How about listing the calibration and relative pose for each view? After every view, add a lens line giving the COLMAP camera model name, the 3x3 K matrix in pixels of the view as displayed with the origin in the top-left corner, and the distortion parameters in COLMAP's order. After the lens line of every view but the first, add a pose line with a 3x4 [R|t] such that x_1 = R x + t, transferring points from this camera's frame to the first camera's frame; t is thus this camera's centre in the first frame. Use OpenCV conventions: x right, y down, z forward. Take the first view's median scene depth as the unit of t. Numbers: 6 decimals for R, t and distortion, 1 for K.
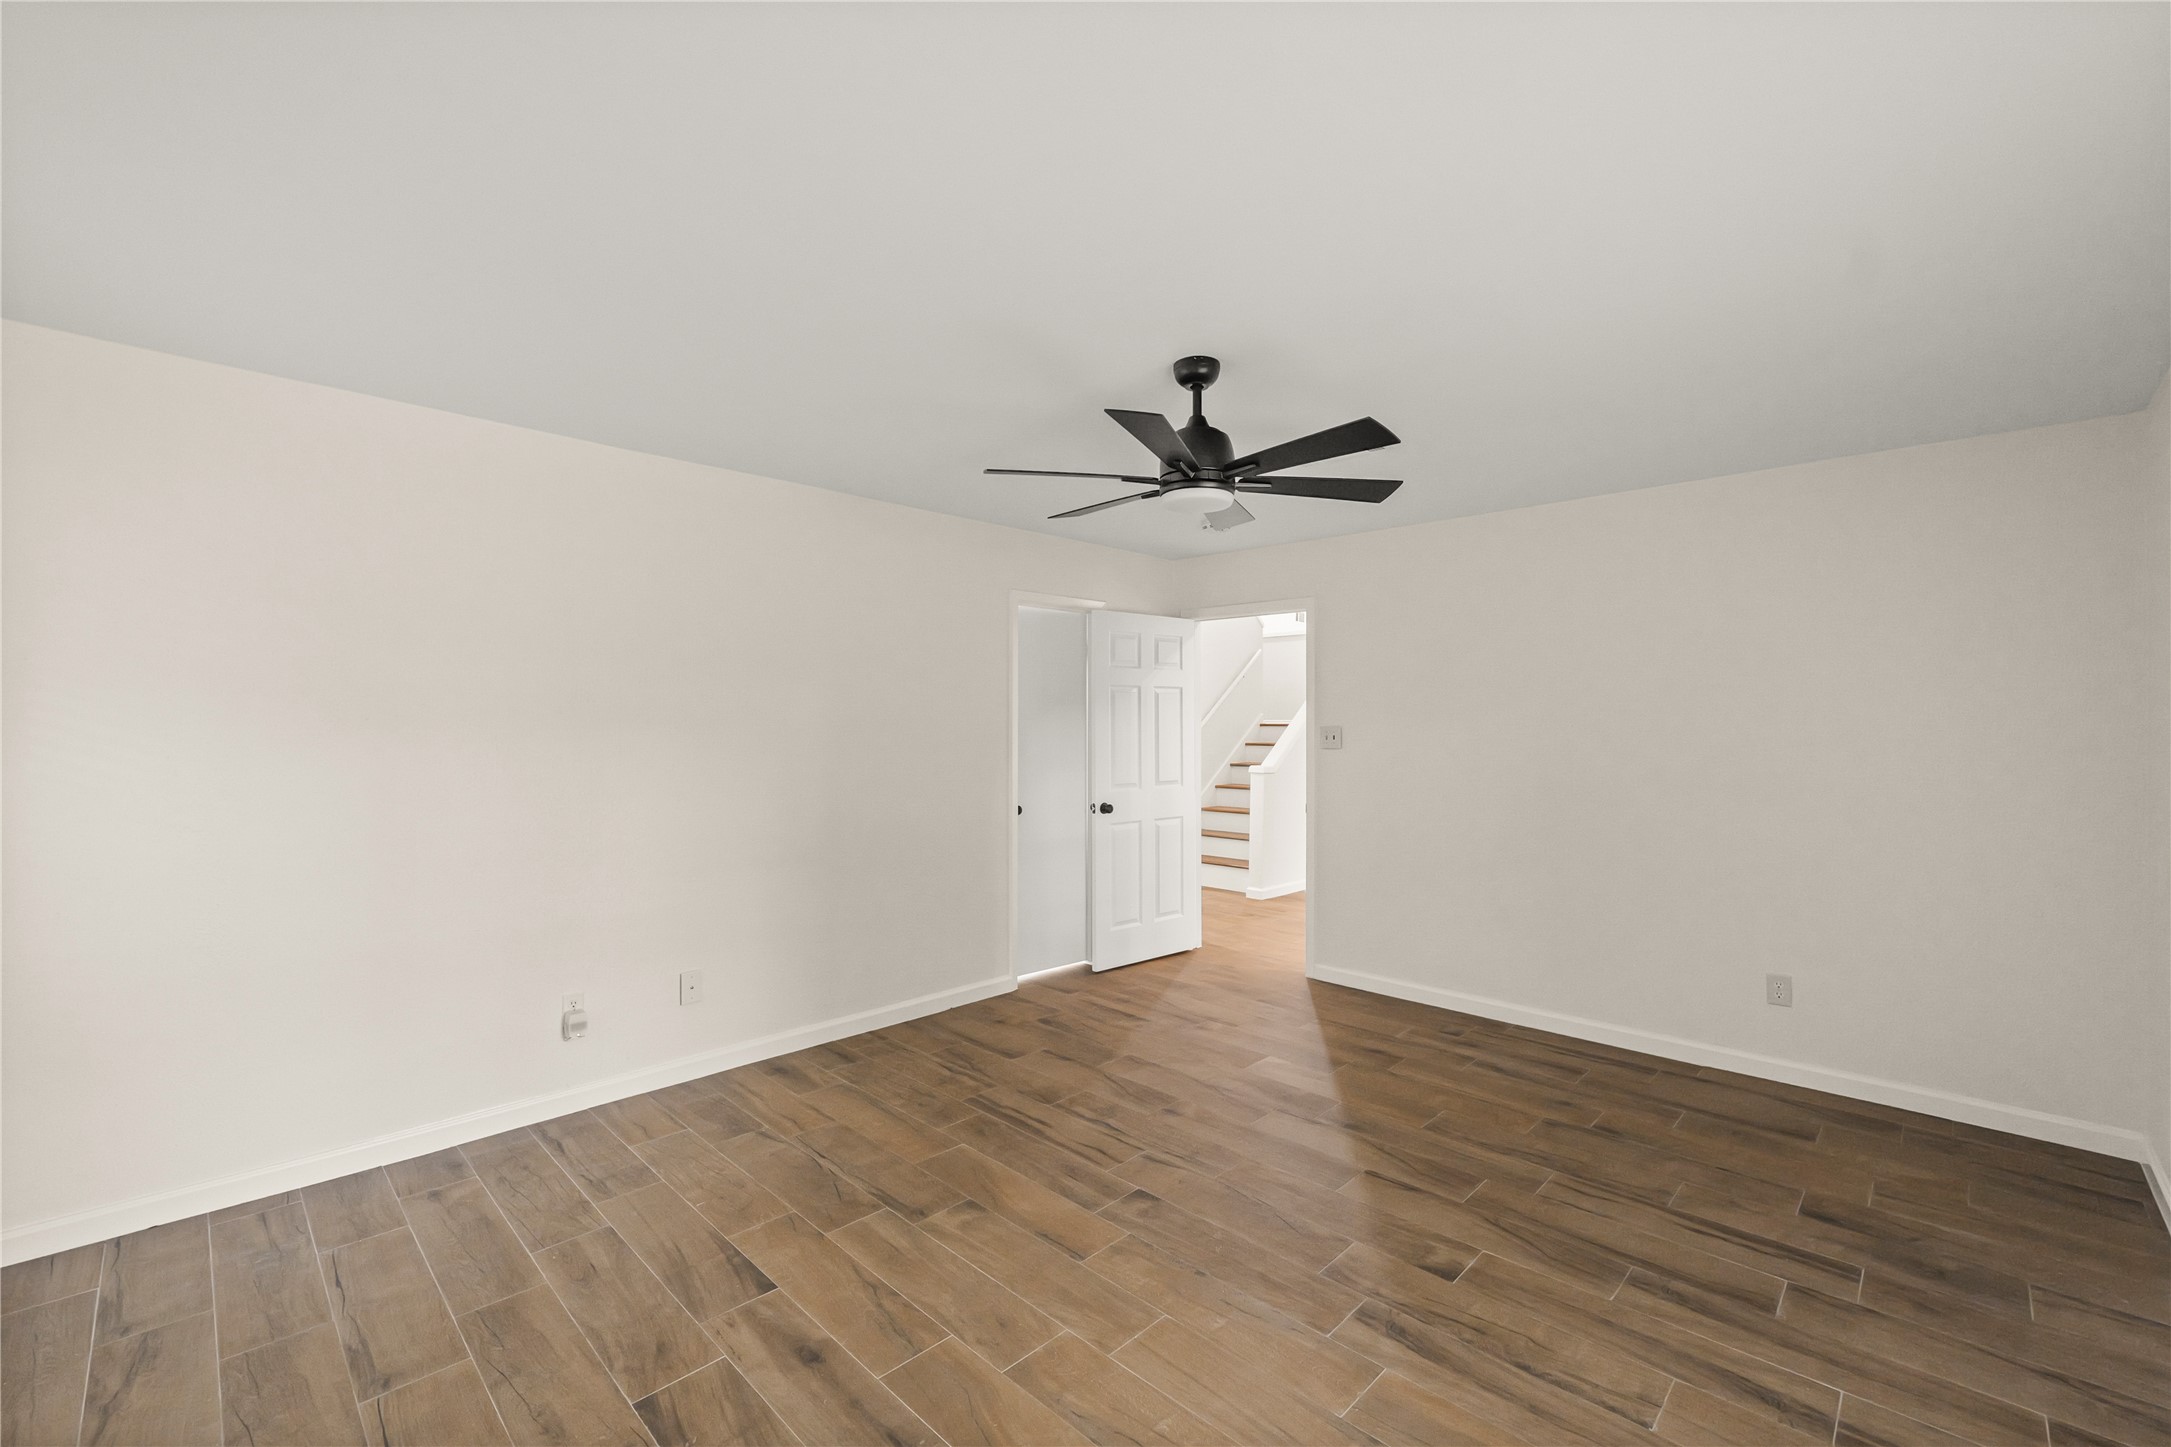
lens RADIAL K [[915.8, 0, 1082.9], [0, 915.8, 726.3], [0, 0, 1]] dist [-0.011291, 0.000798]
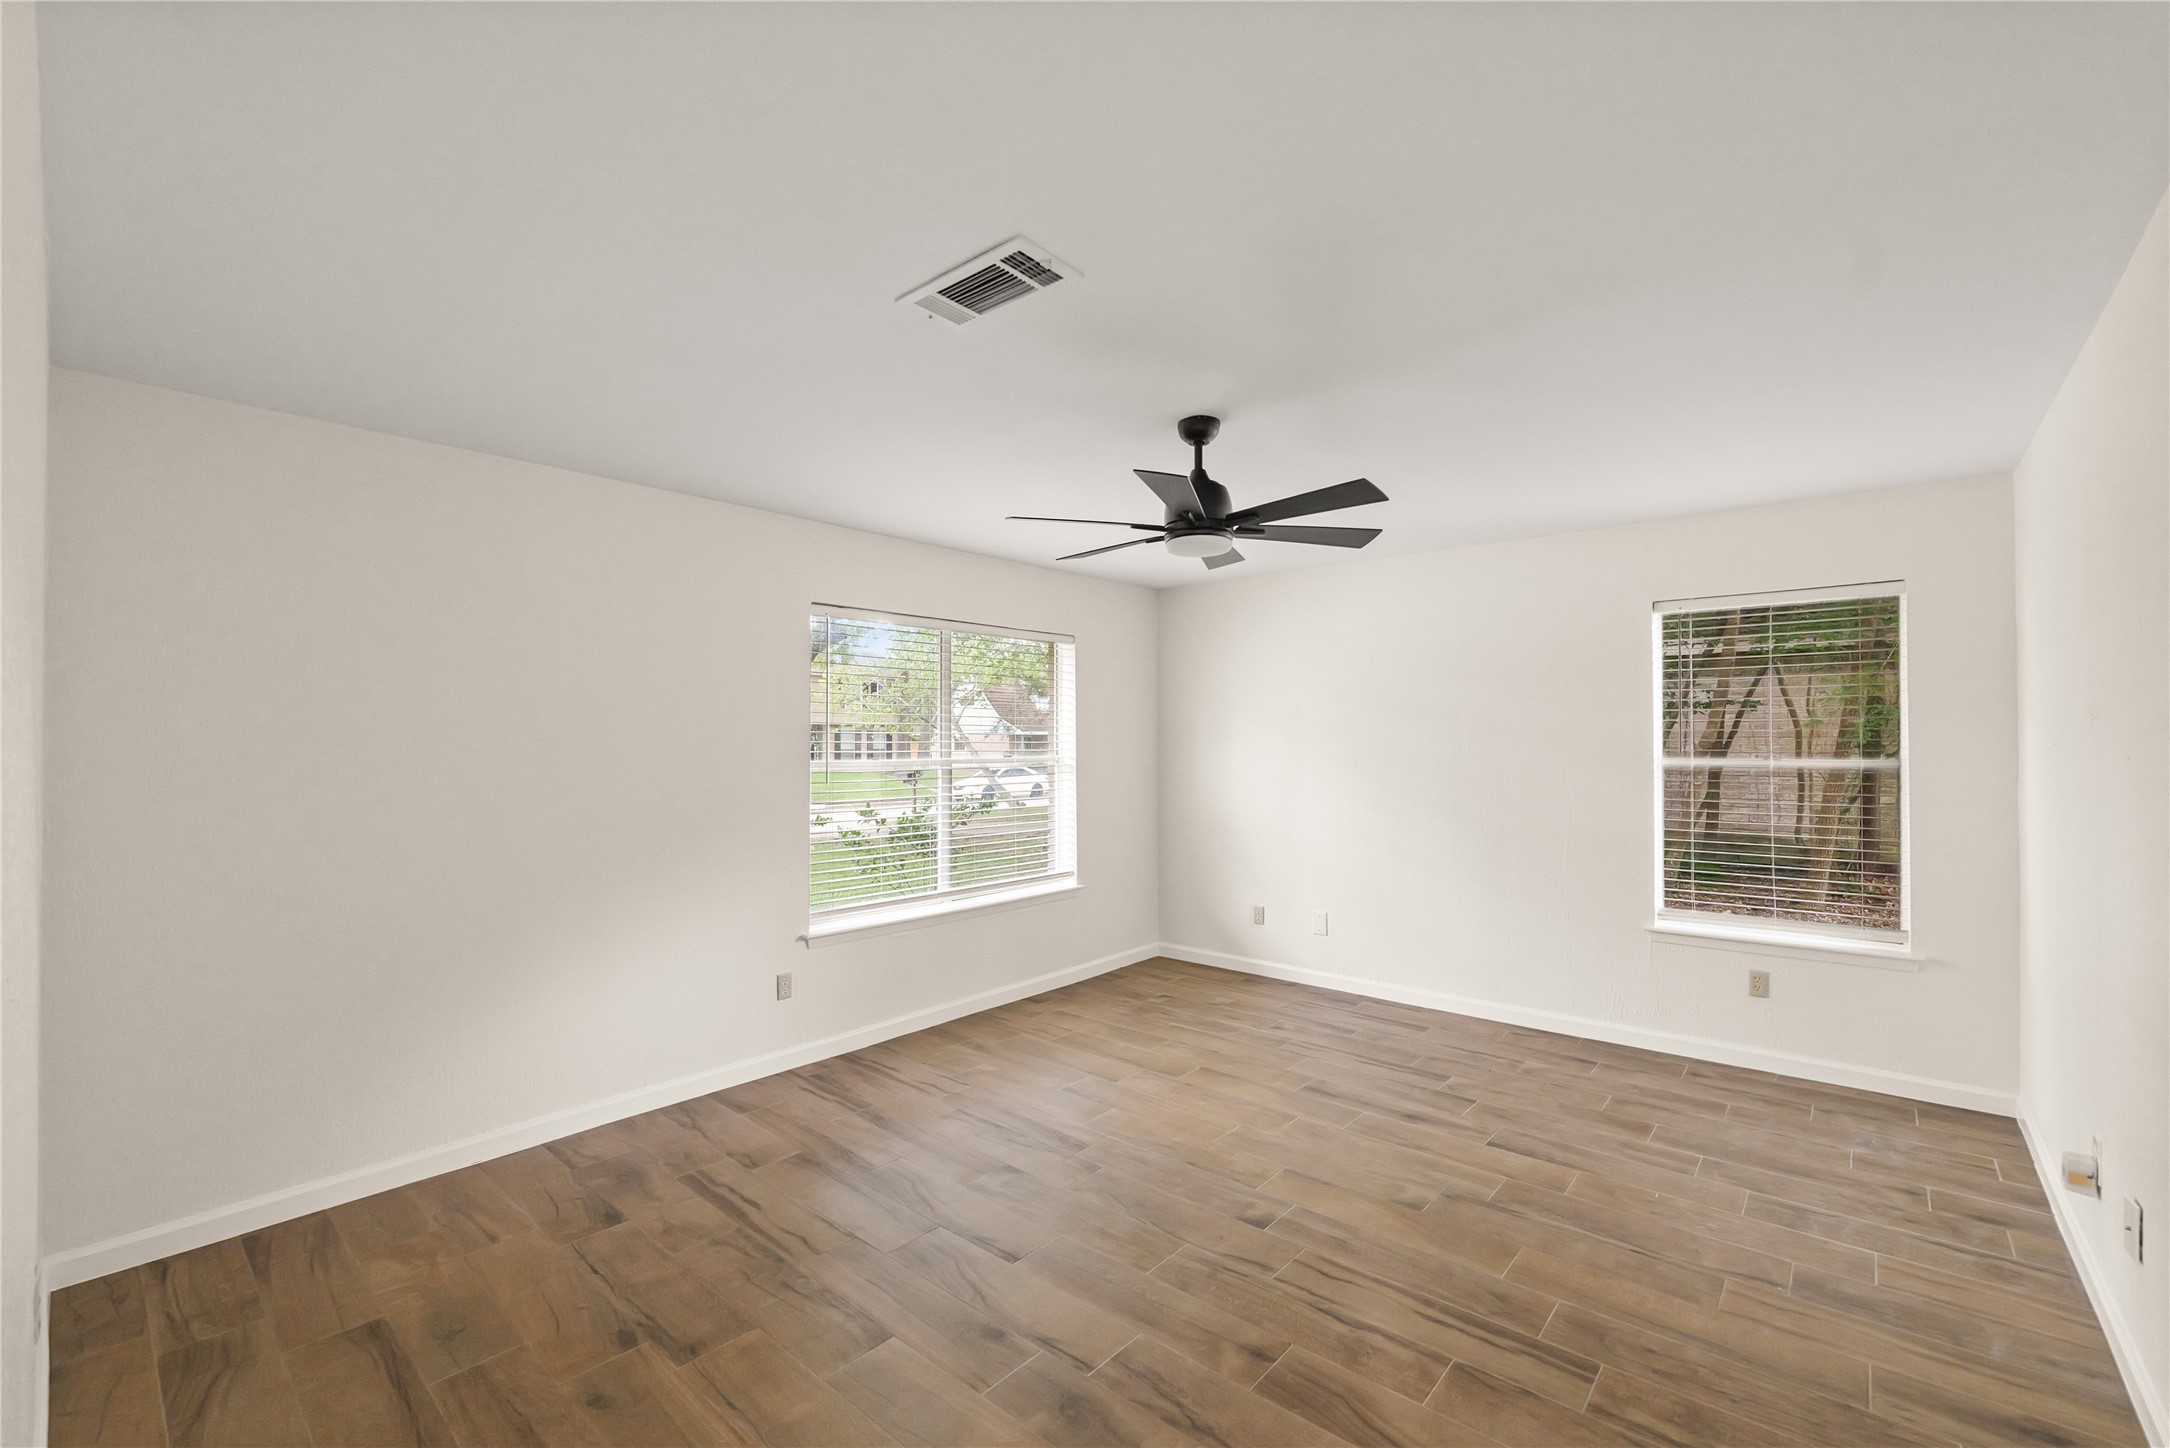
lens RADIAL K [[915.4, 0, 1082.4], [0, 915.4, 726.8], [0, 0, 1]] dist [-0.011291, 0.000798]
pose [[-0.998290, -0.001833, -0.058421, 0.321522], [-0.001076, 0.999915, -0.012994, -0.014687], [0.058440, -0.012909, -0.998207, 2.036950]]
